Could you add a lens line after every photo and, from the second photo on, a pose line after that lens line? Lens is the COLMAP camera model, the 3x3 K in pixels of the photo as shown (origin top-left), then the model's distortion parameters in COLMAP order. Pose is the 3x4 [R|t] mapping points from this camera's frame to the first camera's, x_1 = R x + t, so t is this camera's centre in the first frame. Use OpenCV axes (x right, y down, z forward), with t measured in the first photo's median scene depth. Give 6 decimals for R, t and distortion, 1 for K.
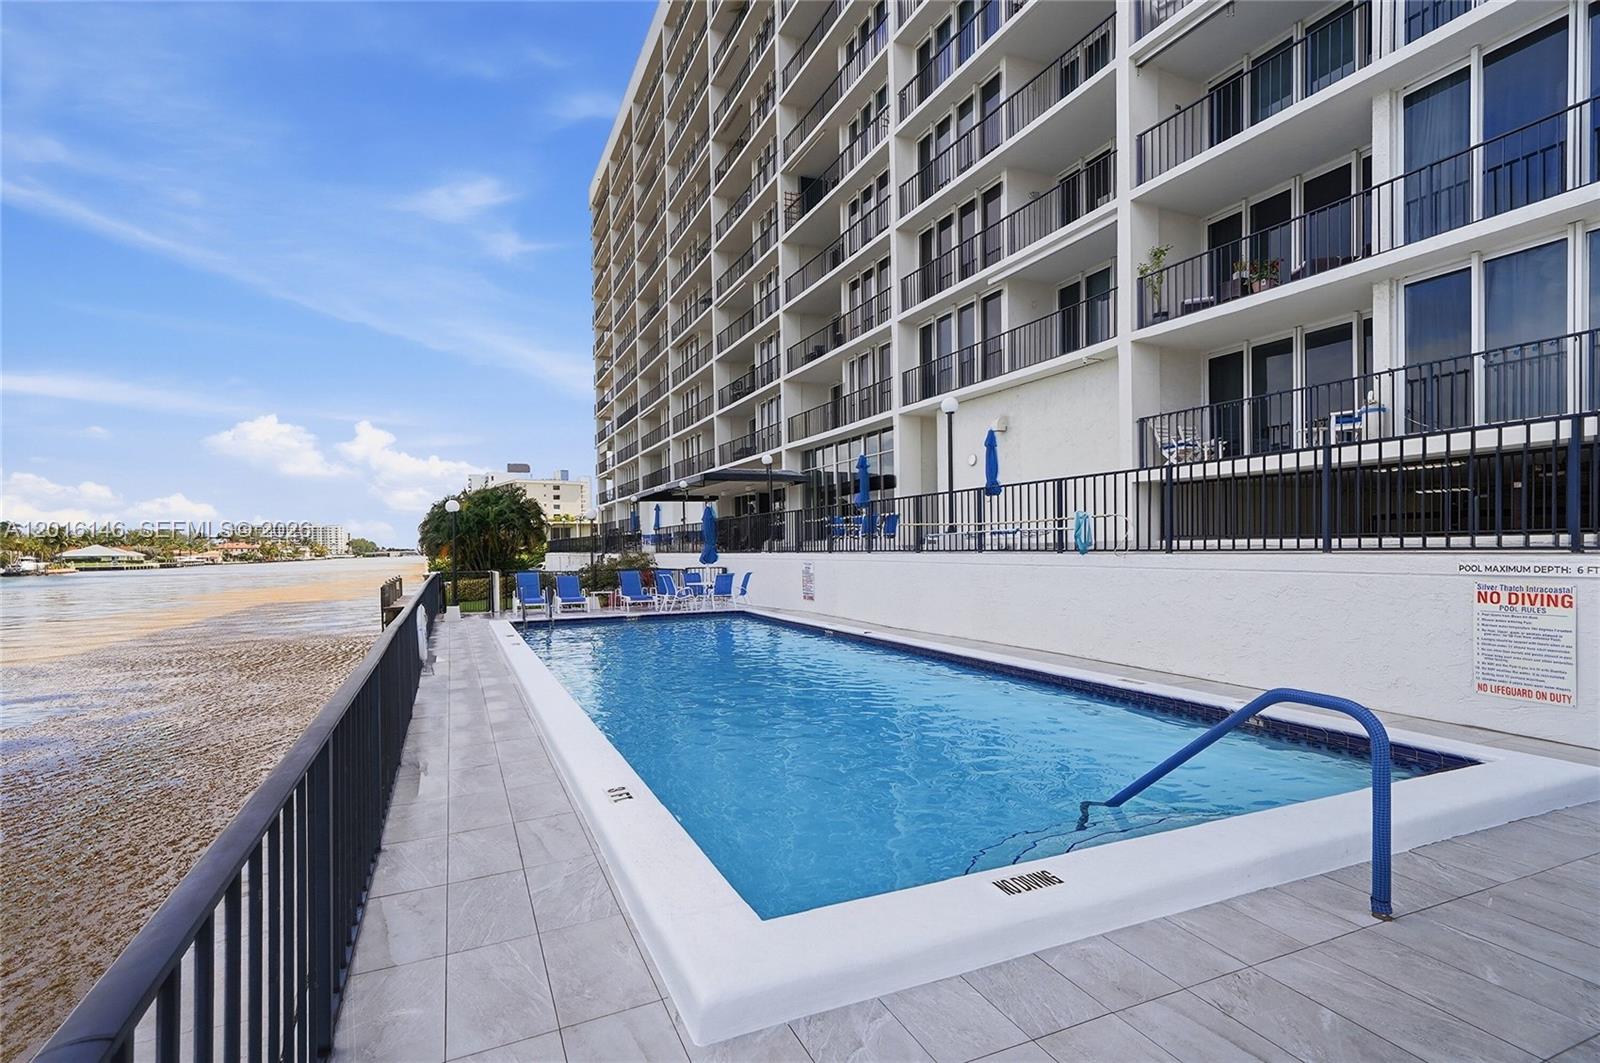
lens RADIAL K [[724.0, 0, 803.5], [0, 724.0, 540.1], [0, 0, 1]] dist [0.012740, 0.000478]
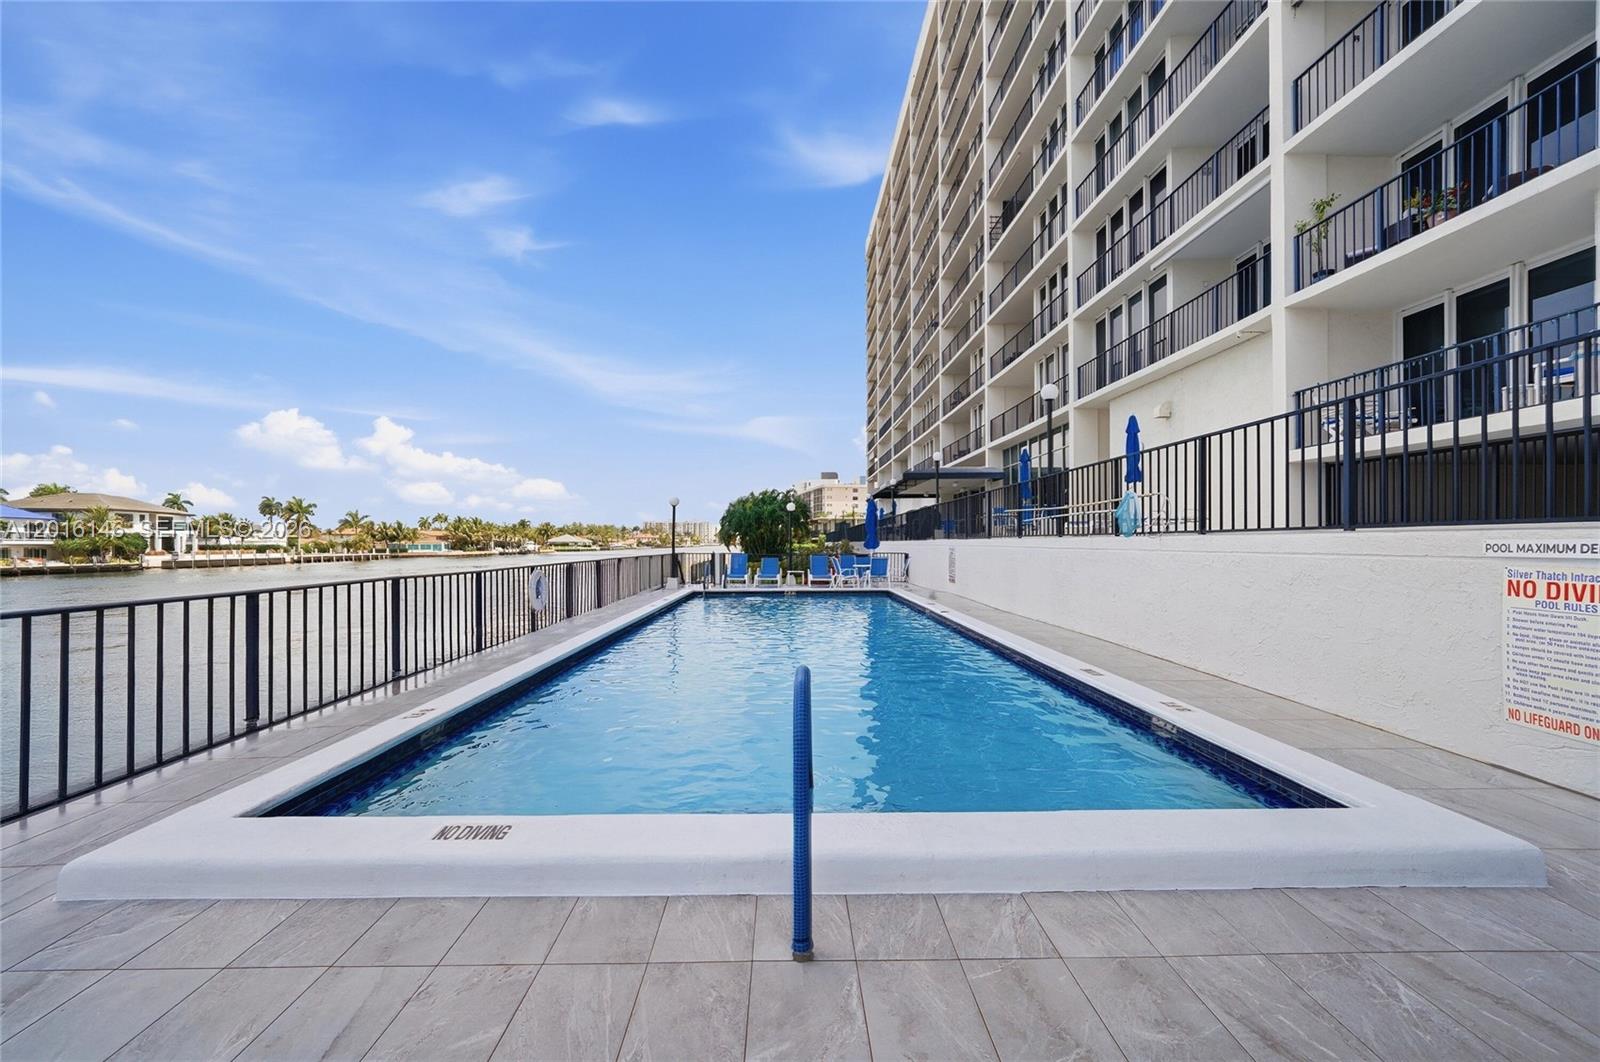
lens RADIAL K [[621.5, 0, 834.8], [0, 621.5, 533.5], [0, 0, 1]] dist [-0.018873, 0.007732]
pose [[0.928502, 0.004502, -0.371301, 0.201977], [-0.004869, 0.999988, -0.000049, 0.010371], [0.371296, 0.001853, 0.928513, 0.073406]]
